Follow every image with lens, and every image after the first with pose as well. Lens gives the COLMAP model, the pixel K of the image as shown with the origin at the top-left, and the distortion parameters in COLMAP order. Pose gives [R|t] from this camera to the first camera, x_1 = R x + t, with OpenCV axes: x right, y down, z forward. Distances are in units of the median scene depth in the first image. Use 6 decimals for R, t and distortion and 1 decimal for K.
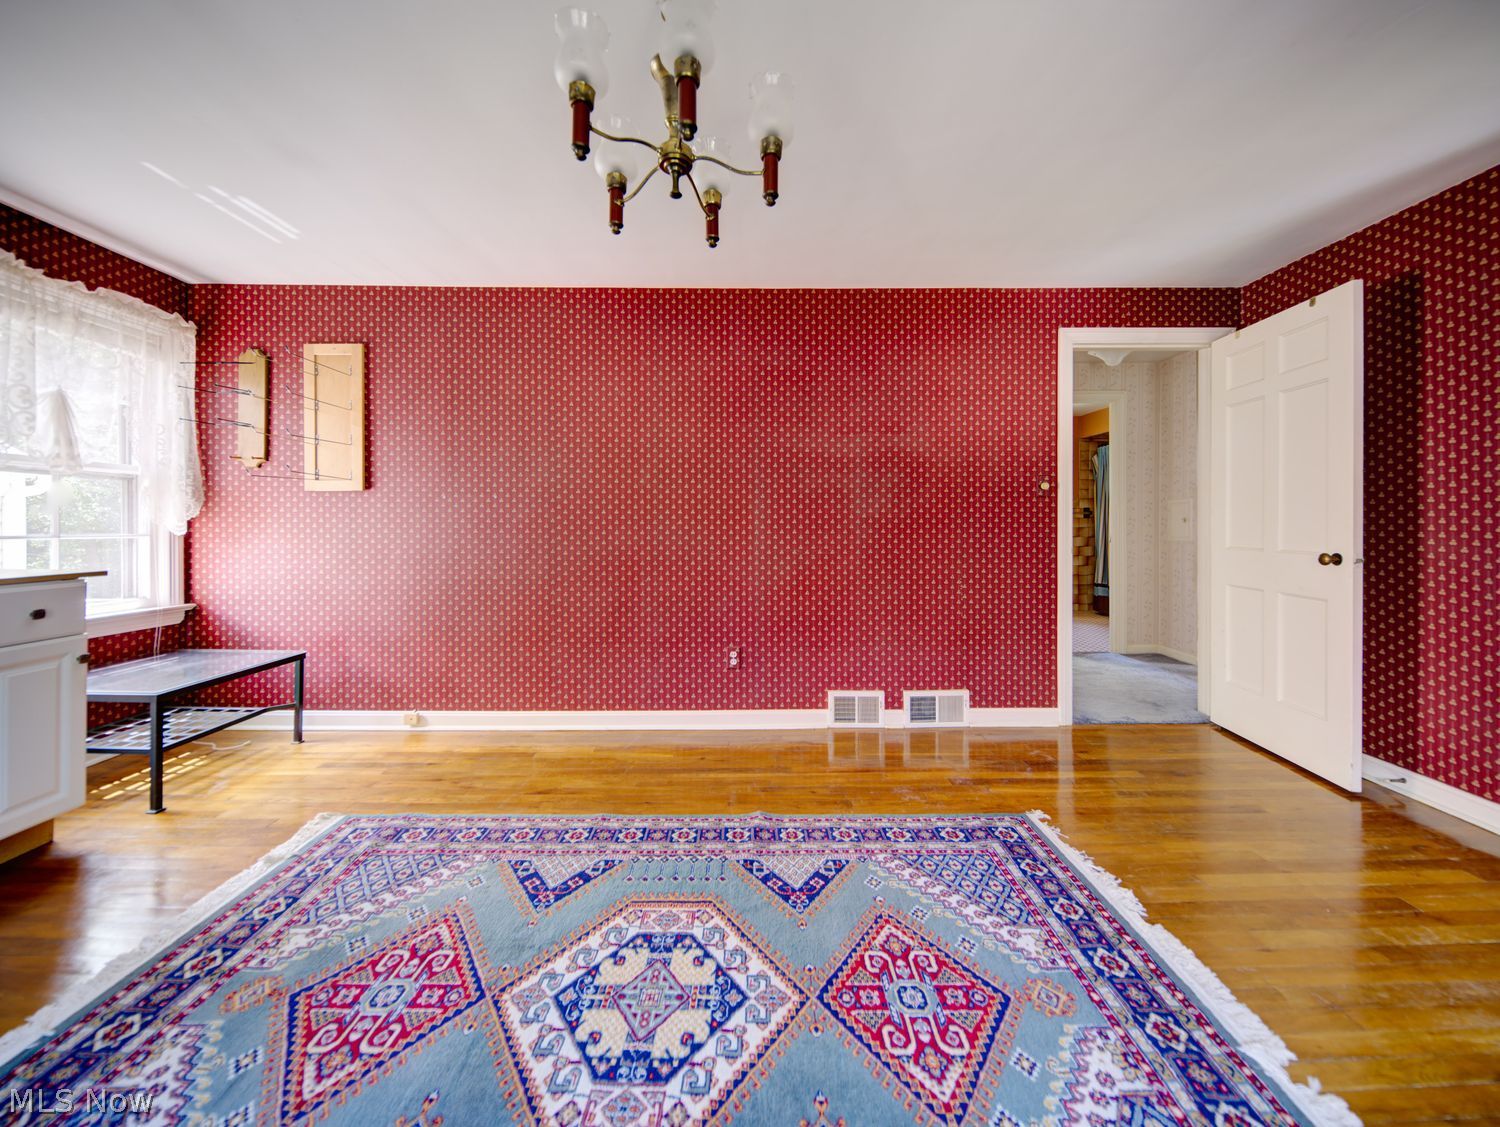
lens RADIAL K [[547.9, 0, 757.3], [0, 547.9, 542.2], [0, 0, 1]] dist [0.001453, -0.002367]
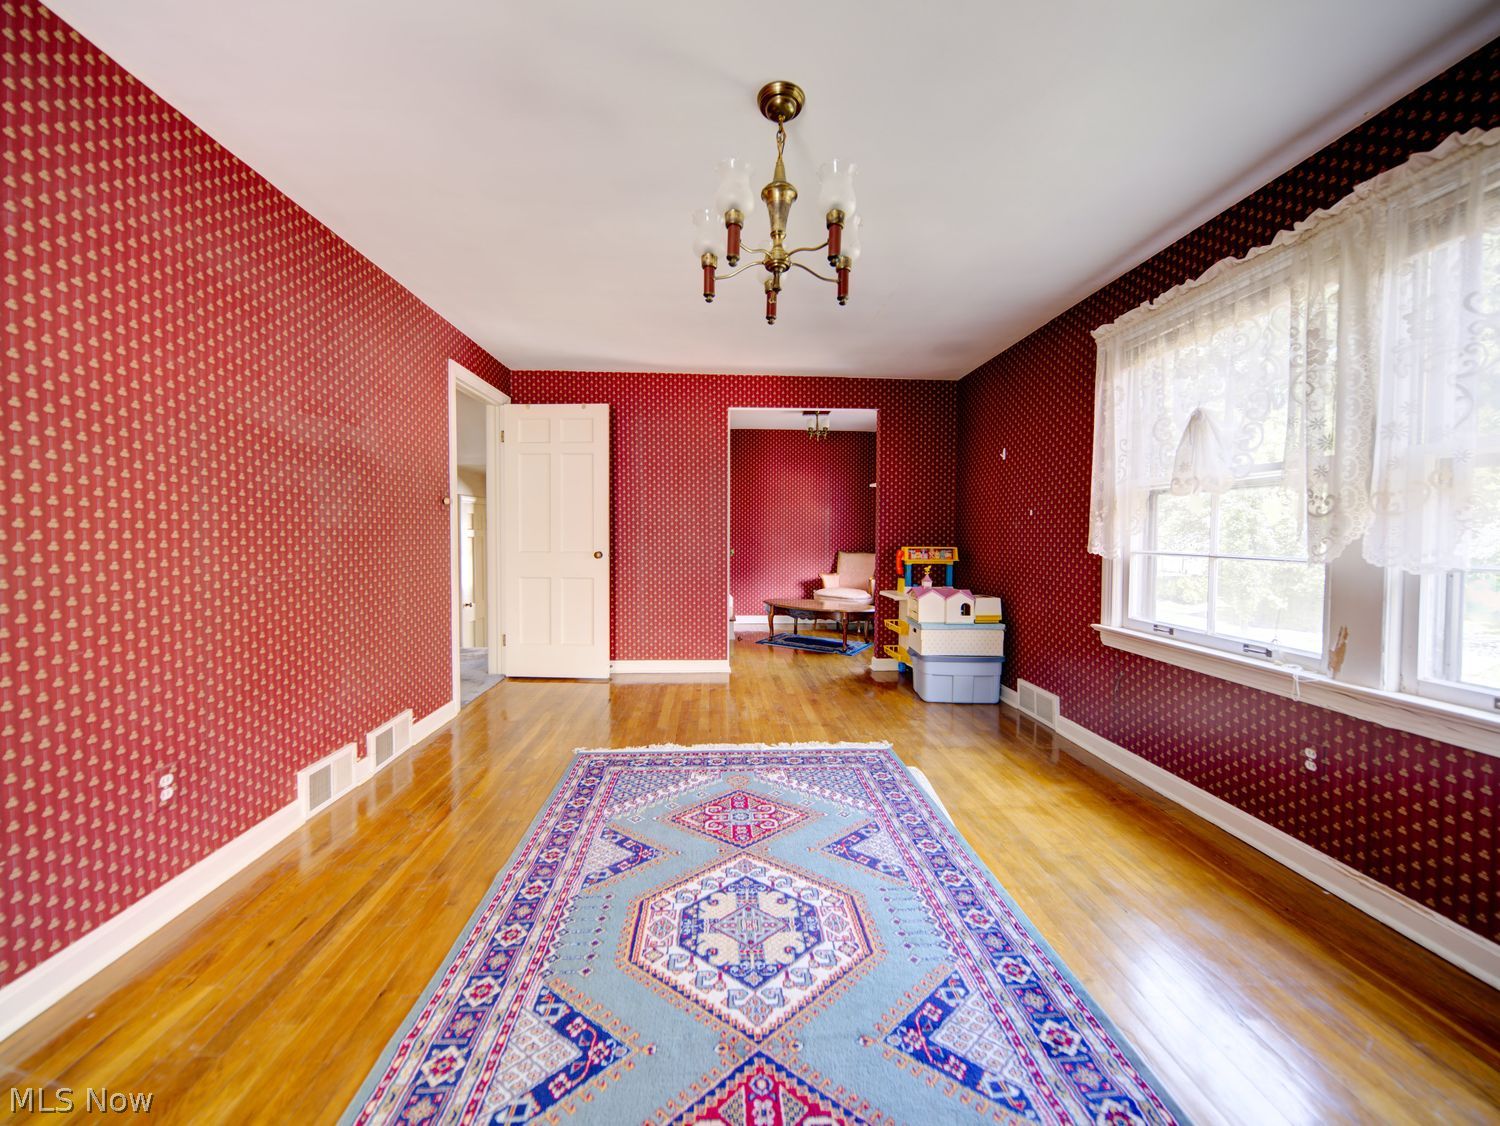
lens RADIAL K [[550.0, 0, 749.2], [0, 550.0, 553.0], [0, 0, 1]] dist [0.001737, -0.002730]
pose [[-0.043443, -0.038006, 0.998333, -1.210118], [0.035515, 0.998586, 0.039561, -0.039314], [-0.998424, 0.037174, -0.042031, 0.891968]]
